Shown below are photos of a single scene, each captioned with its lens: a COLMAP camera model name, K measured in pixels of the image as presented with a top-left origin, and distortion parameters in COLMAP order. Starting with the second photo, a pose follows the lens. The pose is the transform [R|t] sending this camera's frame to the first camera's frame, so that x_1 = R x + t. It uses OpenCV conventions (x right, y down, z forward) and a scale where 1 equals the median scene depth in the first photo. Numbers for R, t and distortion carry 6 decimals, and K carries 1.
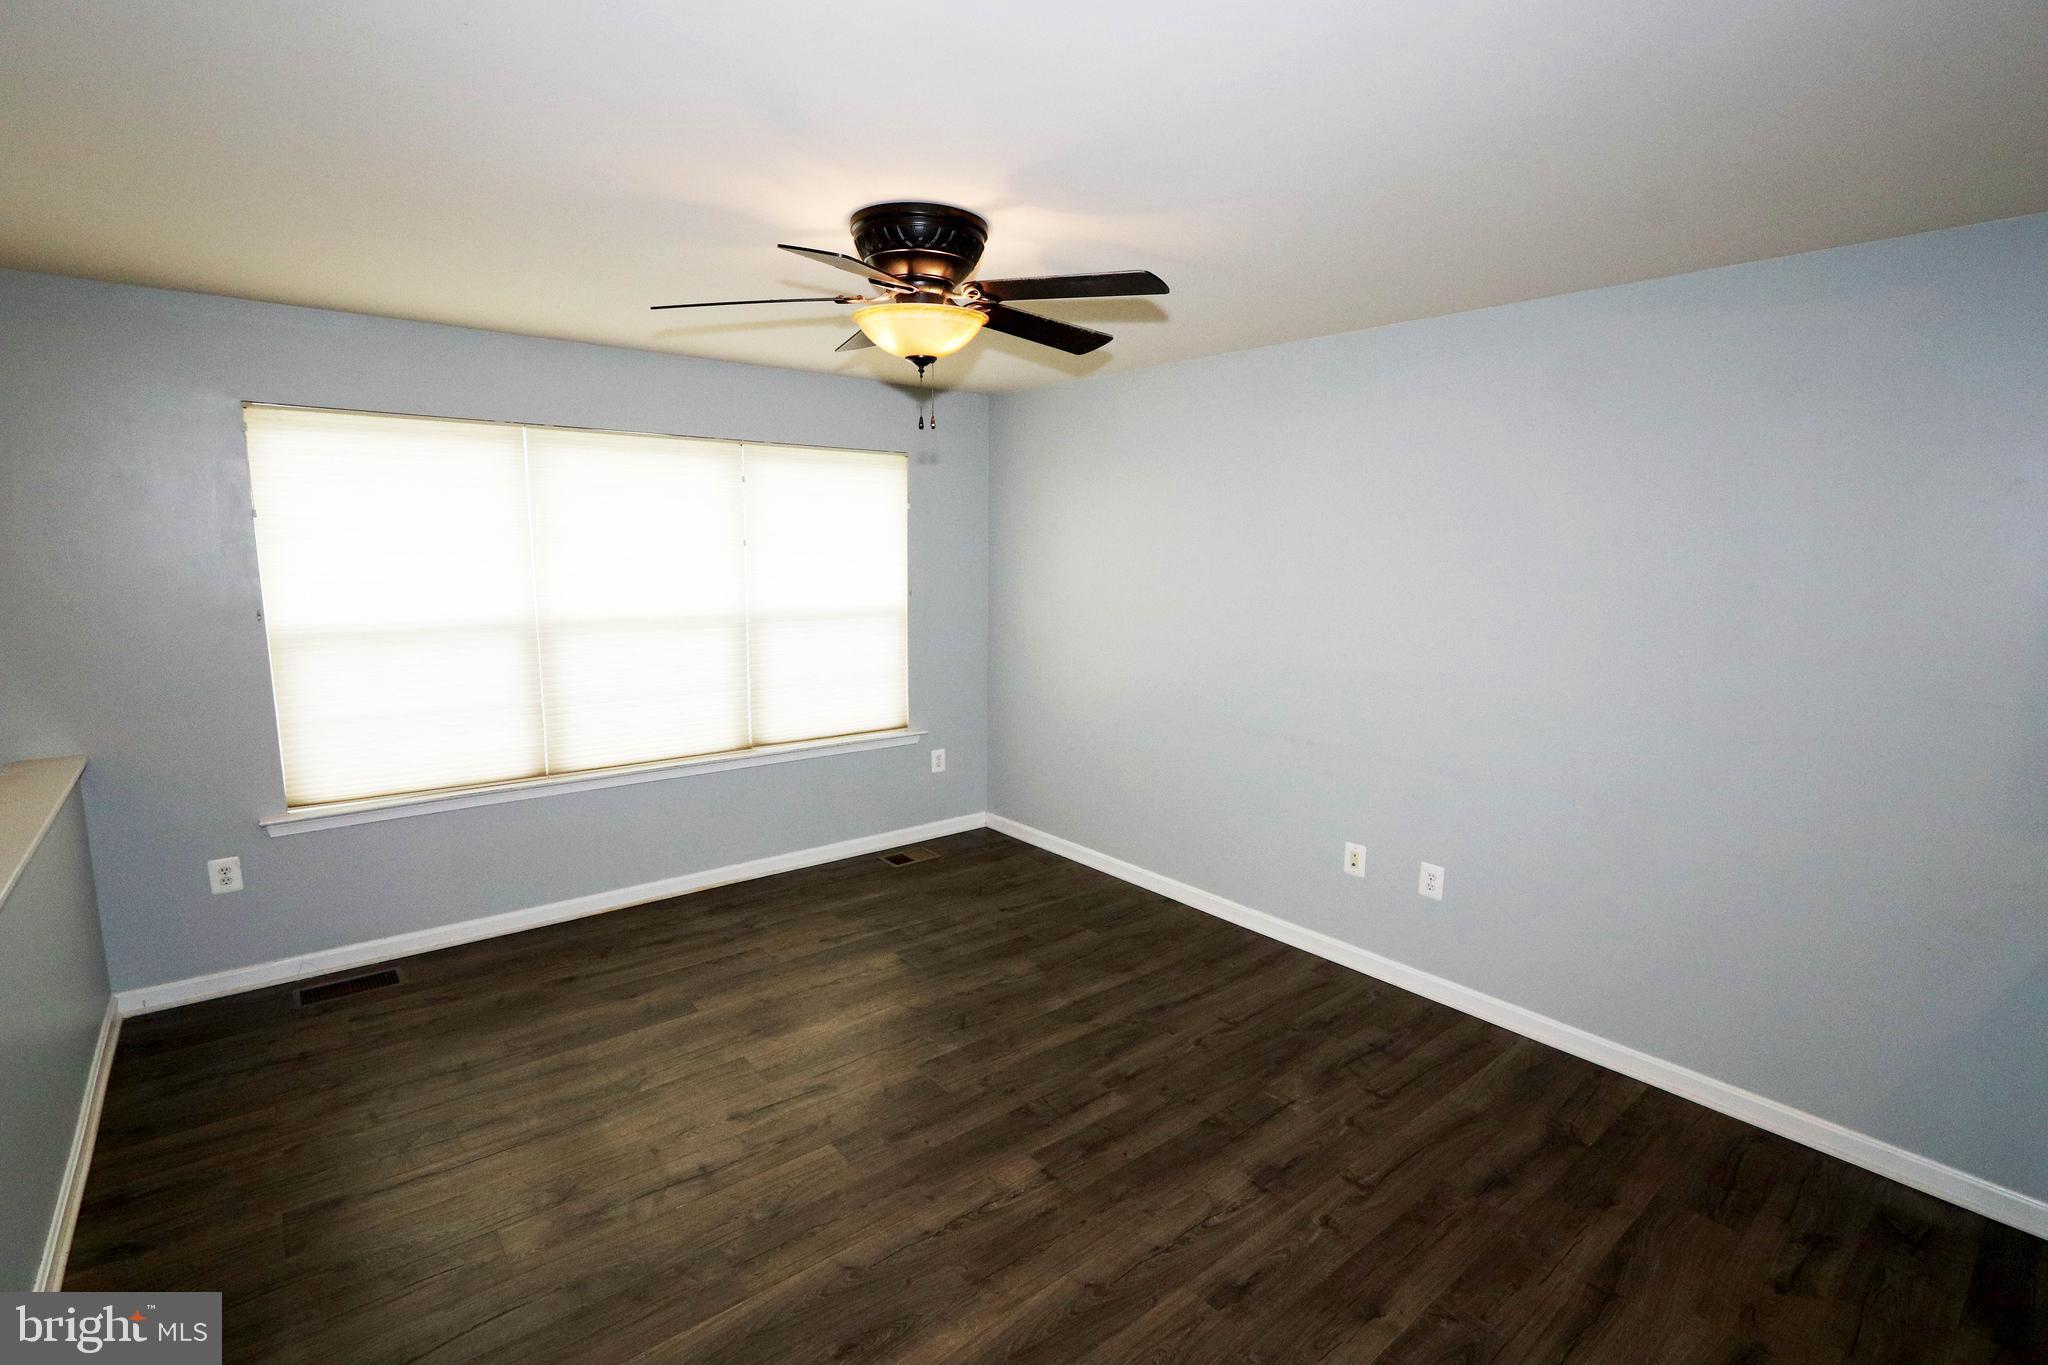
lens RADIAL K [[949.1, 0, 1015.0], [0, 949.1, 687.8], [0, 0, 1]] dist [-0.015667, 0.000214]
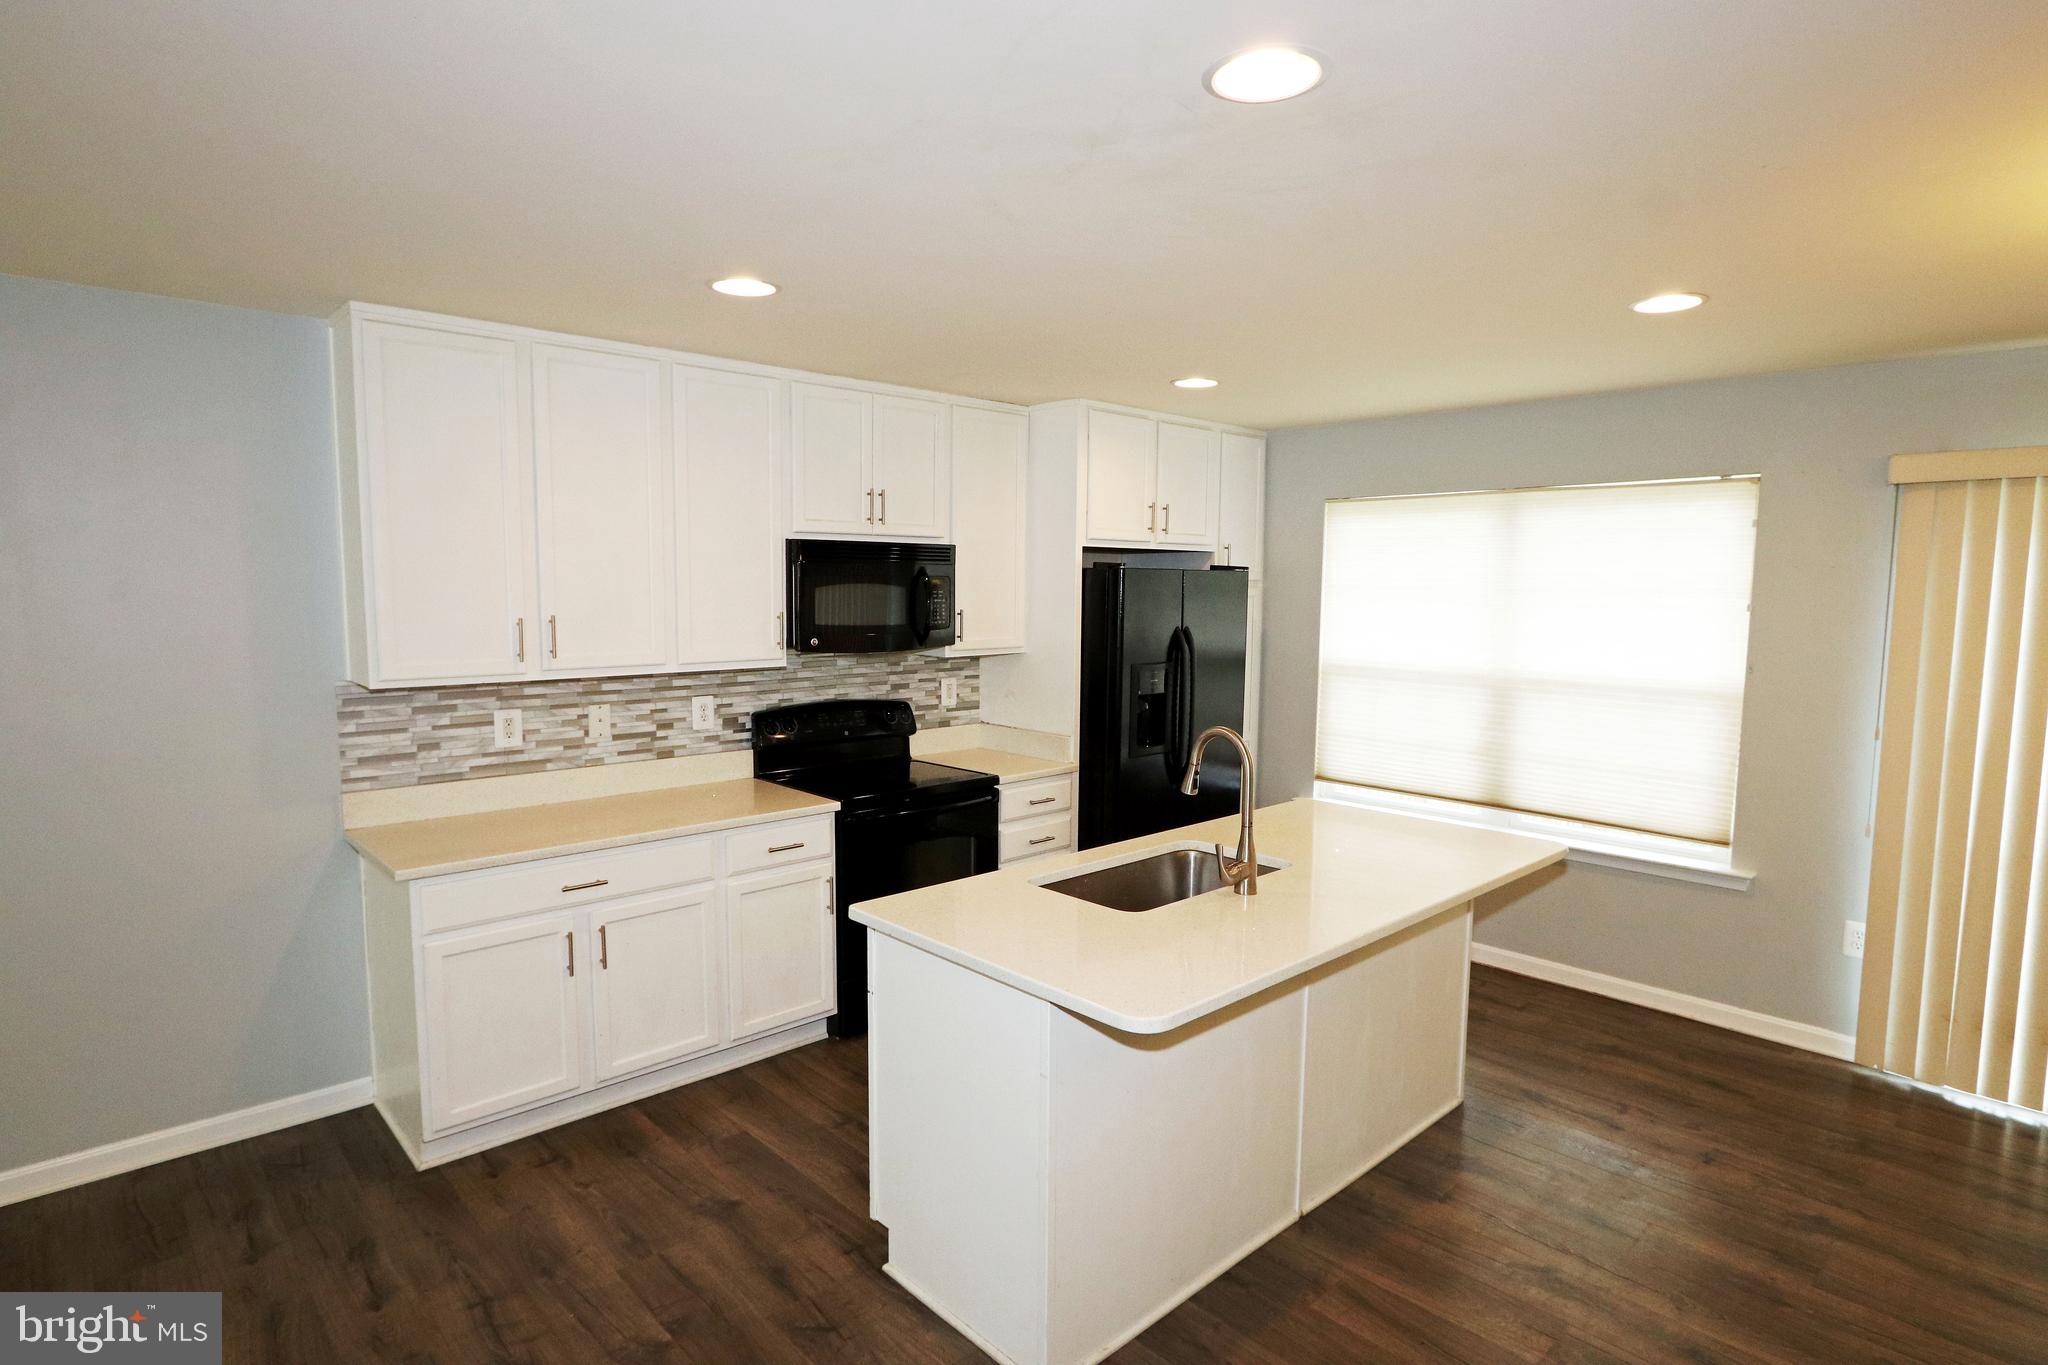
lens RADIAL K [[1071.4, 0, 1009.7], [0, 1071.4, 689.6], [0, 0, 1]] dist [-0.025506, 0.008065]
pose [[-0.061318, -0.111212, 0.991903, -0.234542], [0.146652, 0.981984, 0.119165, -0.013689], [-0.987286, 0.152772, -0.043903, 0.053341]]
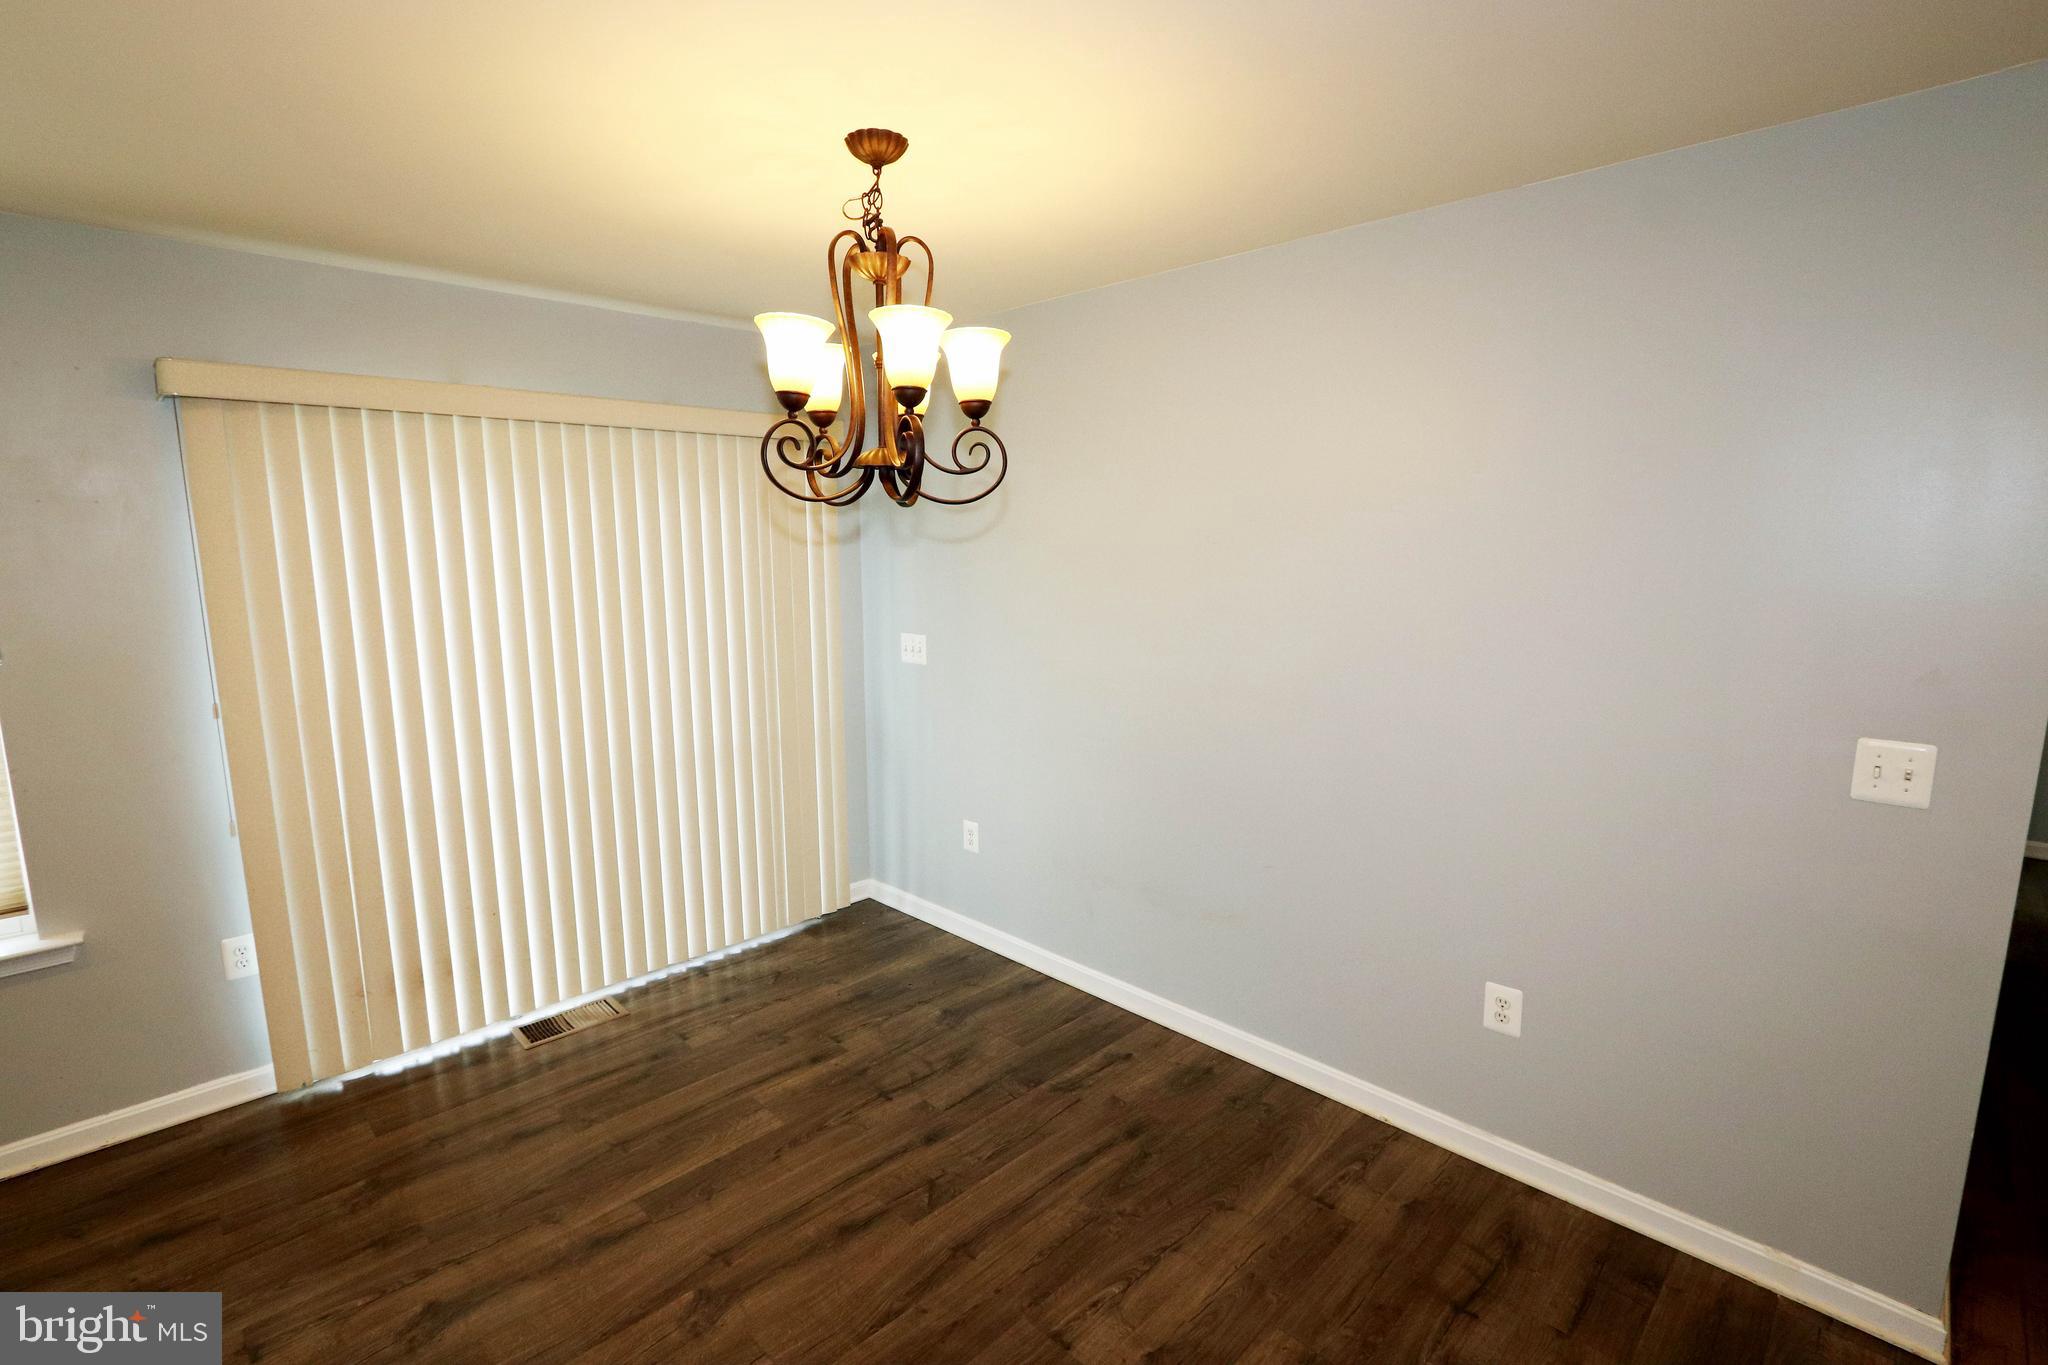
lens RADIAL K [[940.4, 0, 1017.6], [0, 940.4, 687.4], [0, 0, 1]] dist [-0.017839, 0.001215]
pose [[-0.994844, 0.008068, -0.101093, 0.185129], [-0.023200, 0.952290, 0.304311, 0.020142], [0.098725, 0.305088, -0.947193, -0.070735]]
